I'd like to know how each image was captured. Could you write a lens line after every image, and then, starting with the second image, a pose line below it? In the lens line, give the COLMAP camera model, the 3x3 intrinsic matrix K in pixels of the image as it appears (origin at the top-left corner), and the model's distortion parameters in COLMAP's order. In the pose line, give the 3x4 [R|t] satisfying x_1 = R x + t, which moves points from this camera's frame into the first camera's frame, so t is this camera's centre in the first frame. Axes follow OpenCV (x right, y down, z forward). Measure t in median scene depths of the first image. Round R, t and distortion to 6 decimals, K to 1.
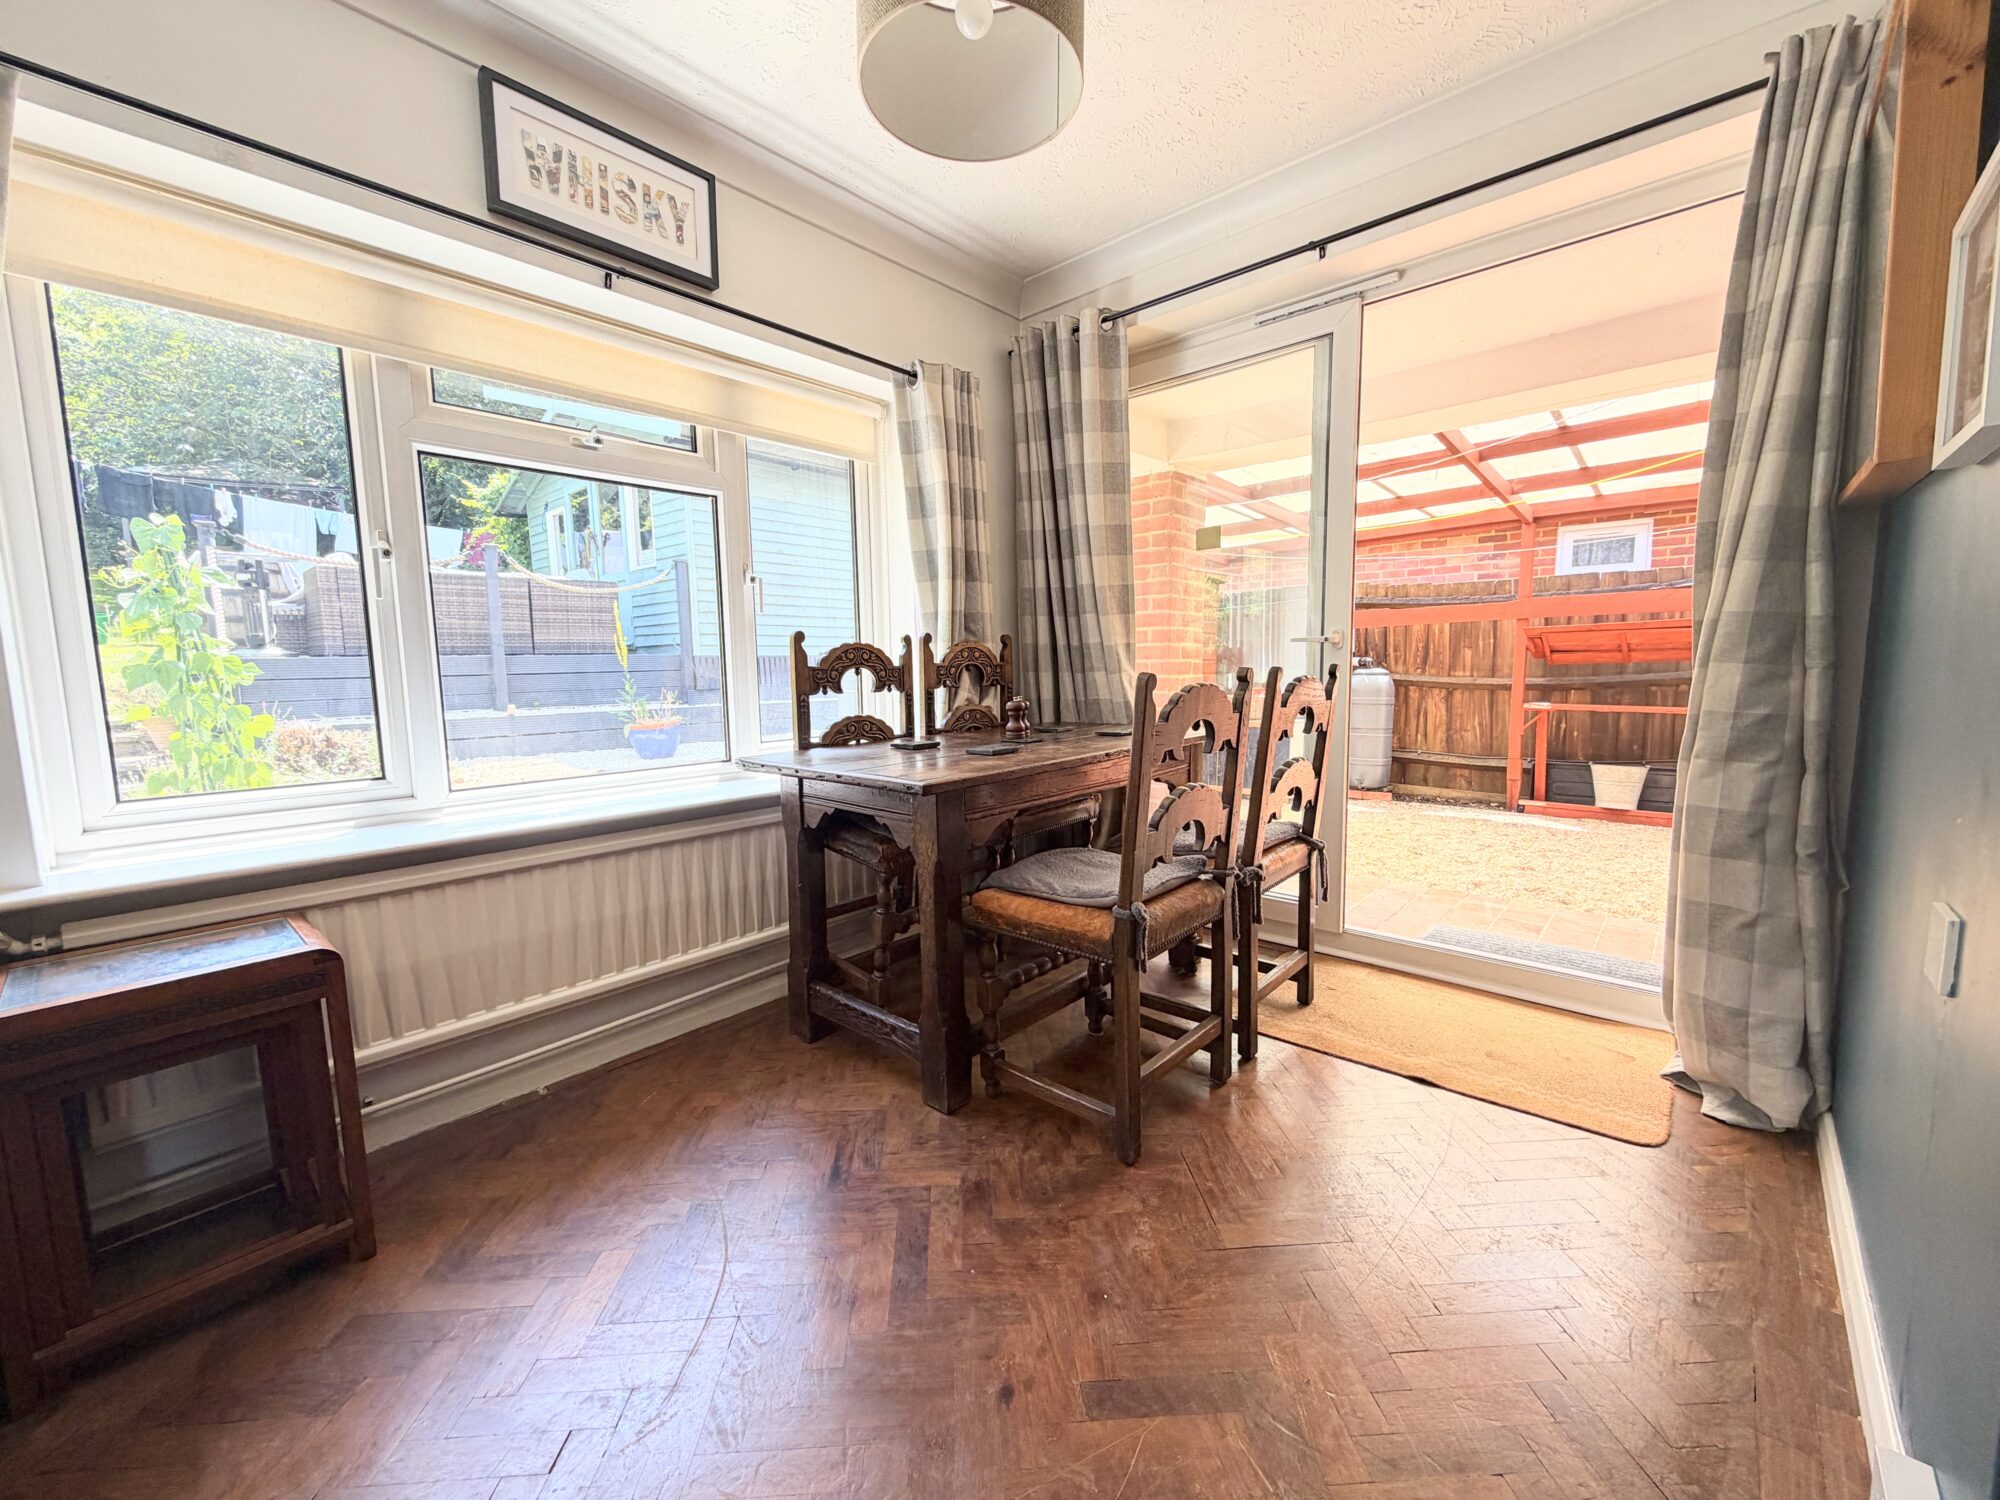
lens RADIAL K [[798.9, 0, 1001.3], [0, 798.9, 755.3], [0, 0, 1]] dist [-0.000021, 0.000161]
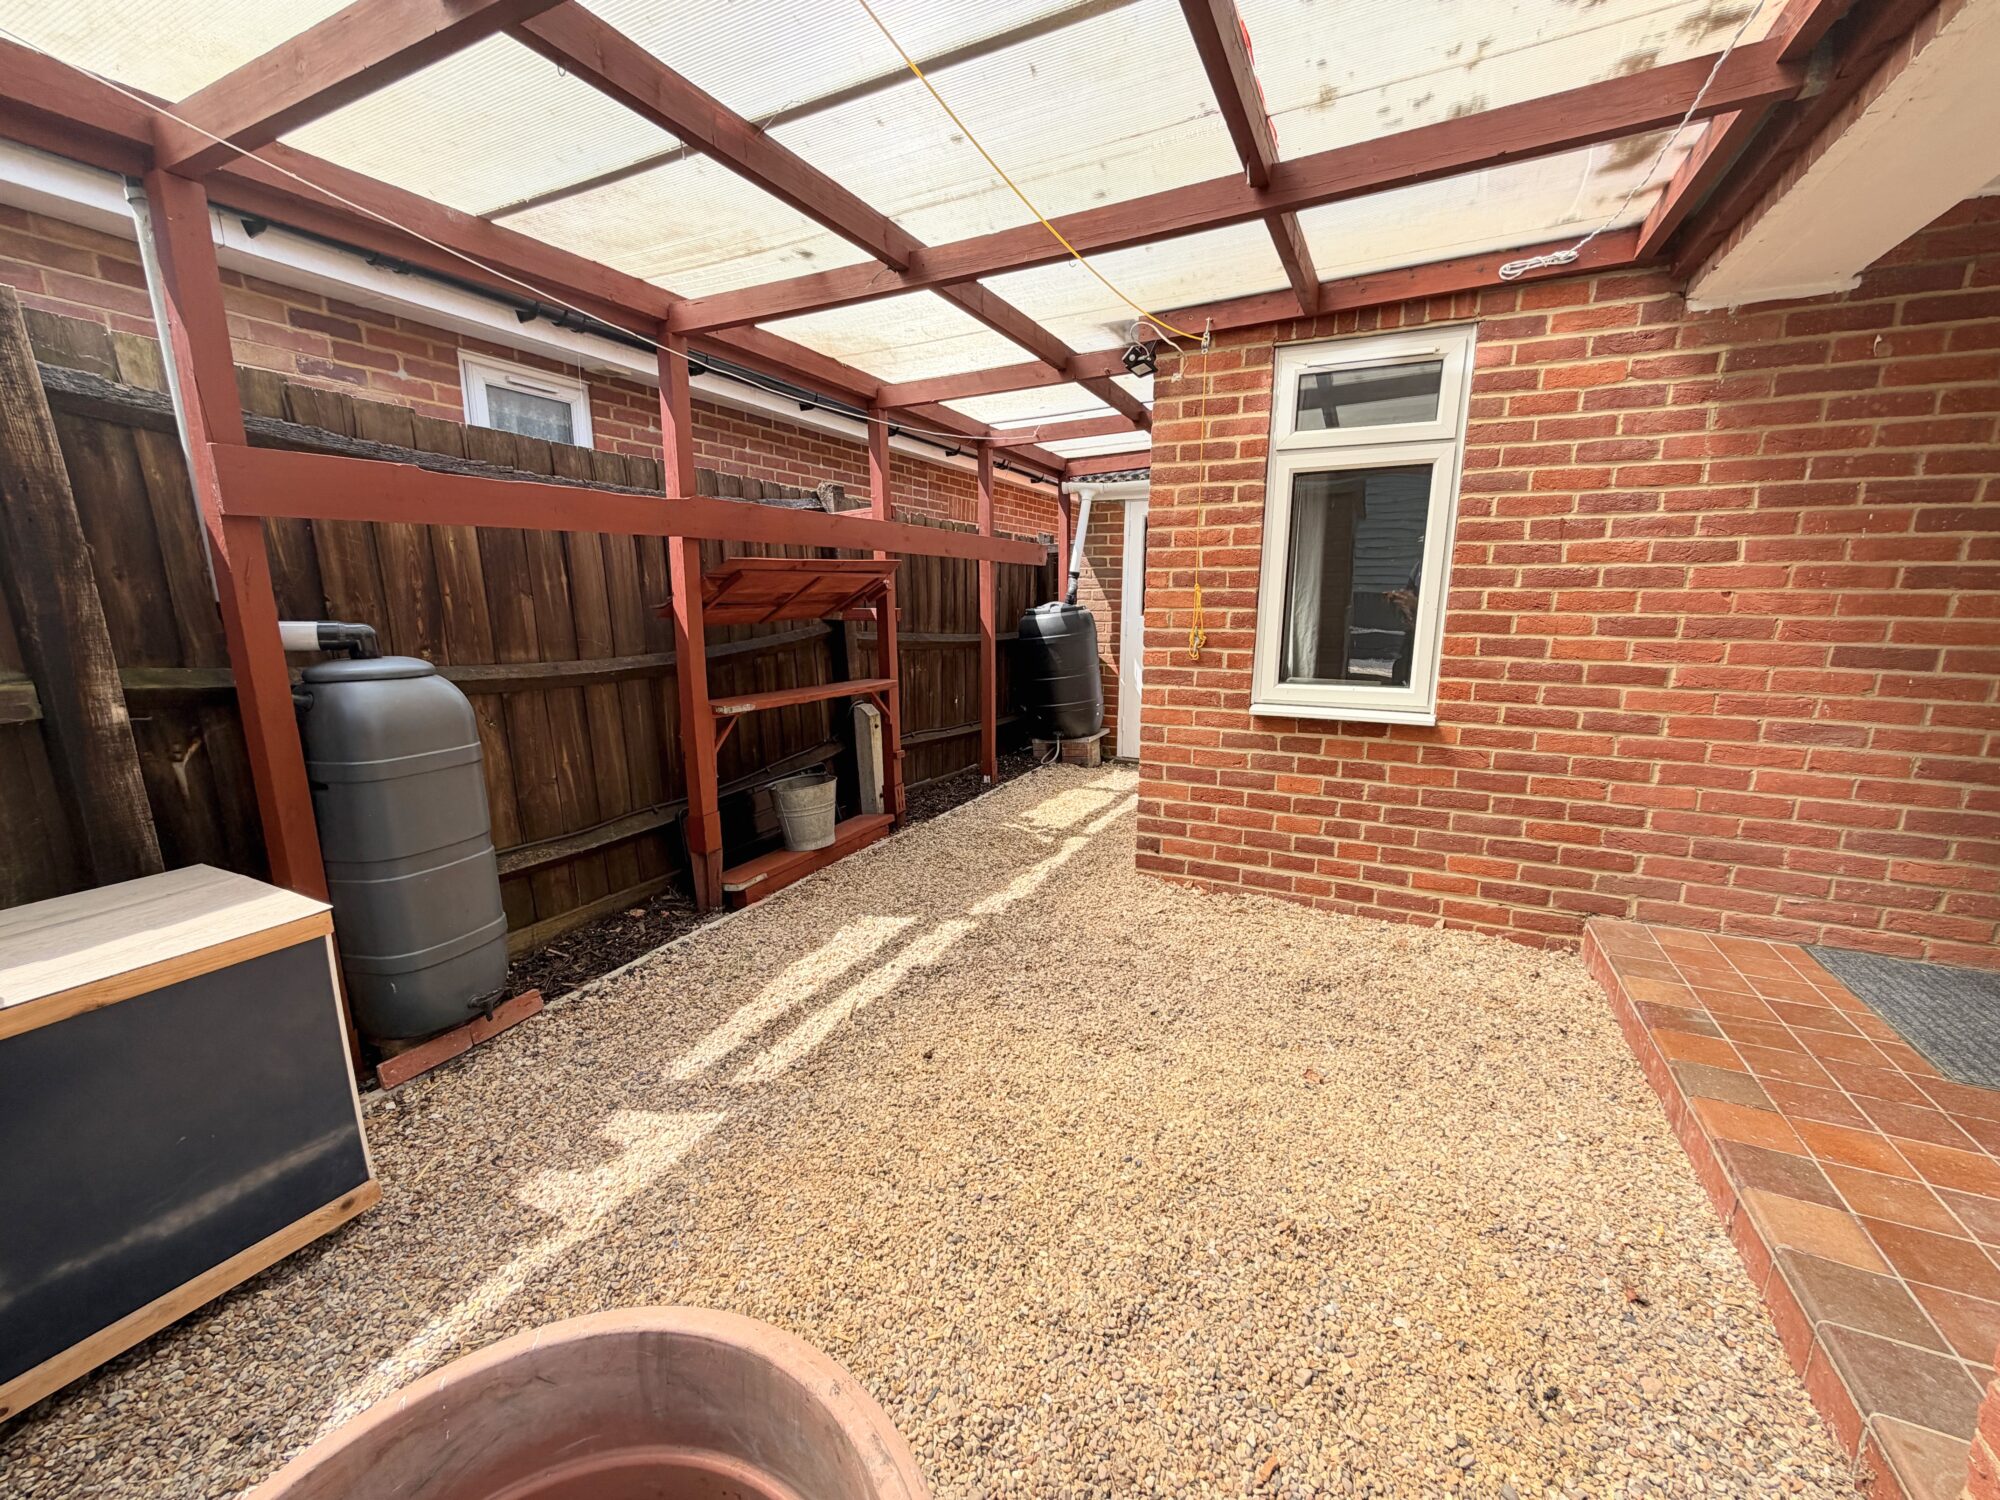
lens RADIAL K [[798.9, 0, 1004.3], [0, 798.9, 759.2], [0, 0, 1]] dist [-0.000021, 0.000161]
pose [[-0.267556, -0.186813, 0.945259, 0.082534], [0.095636, 0.971032, 0.218976, -0.094784], [-0.958784, 0.148989, -0.241939, 0.705199]]
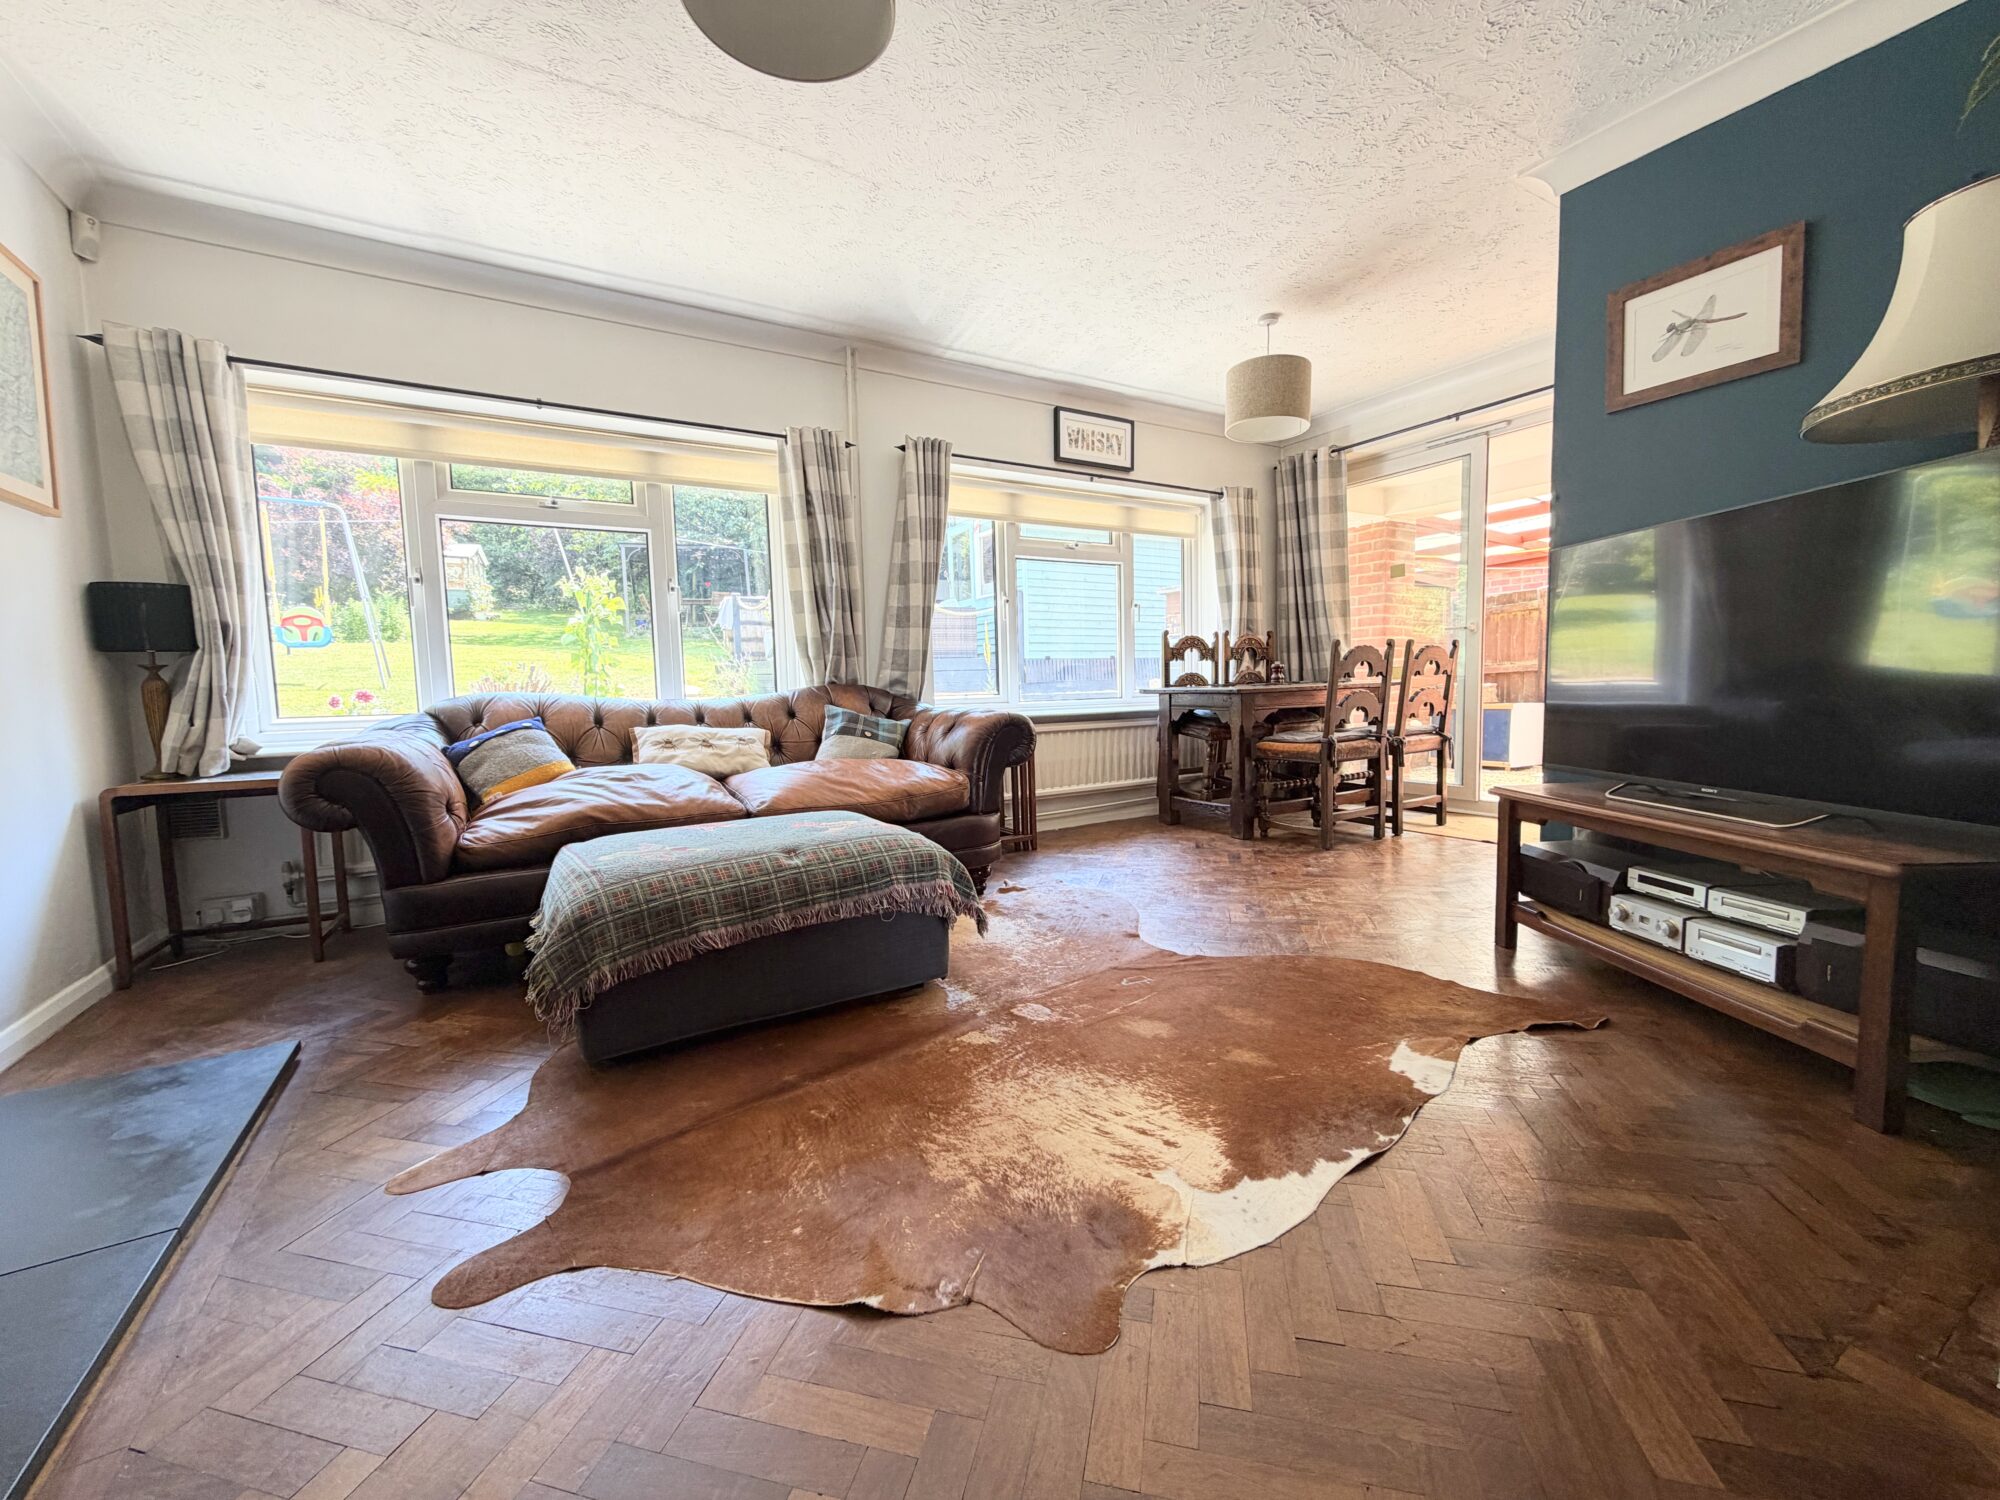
lens RADIAL K [[798.9, 0, 994.2], [0, 798.9, 749.4], [0, 0, 1]] dist [-0.000021, 0.000161]
pose [[0.953372, 0.018240, -0.301245, -0.041722], [-0.025535, 0.999468, -0.020296, 0.173455], [0.300714, 0.027042, 0.953331, -0.919487]]
